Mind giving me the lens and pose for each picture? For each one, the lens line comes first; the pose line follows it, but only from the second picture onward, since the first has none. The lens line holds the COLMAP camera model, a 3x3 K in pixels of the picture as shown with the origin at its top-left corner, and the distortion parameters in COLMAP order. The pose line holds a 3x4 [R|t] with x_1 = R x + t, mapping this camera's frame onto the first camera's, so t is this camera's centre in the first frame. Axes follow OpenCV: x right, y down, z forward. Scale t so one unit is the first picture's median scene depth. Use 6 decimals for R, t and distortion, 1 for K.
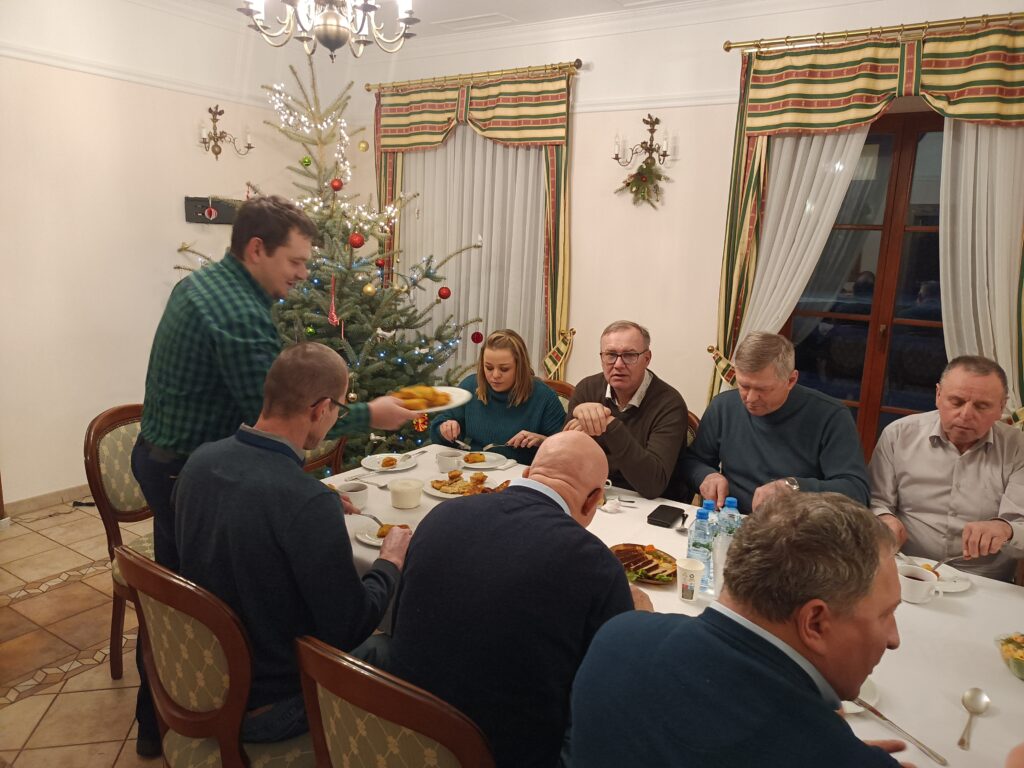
lens RADIAL K [[756.2, 0, 512.0], [0, 756.2, 384.0], [0, 0, 1]] dist [0.025982, -0.008280]
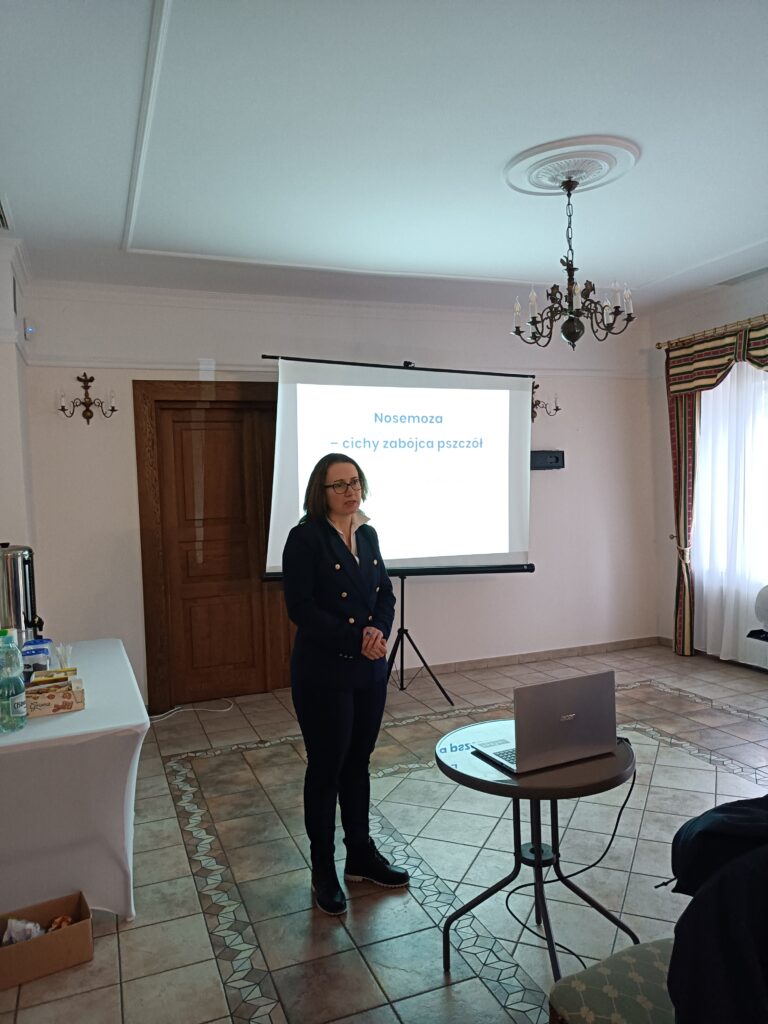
lens RADIAL K [[756.2, 0, 384.0], [0, 756.2, 512.0], [0, 0, 1]] dist [0.025982, -0.008280]
pose [[0.817014, -0.047436, -0.574663, 0.134655], [-0.041146, 0.989274, -0.140159, 0.046840], [0.575148, 0.138156, 0.806299, -0.160394]]
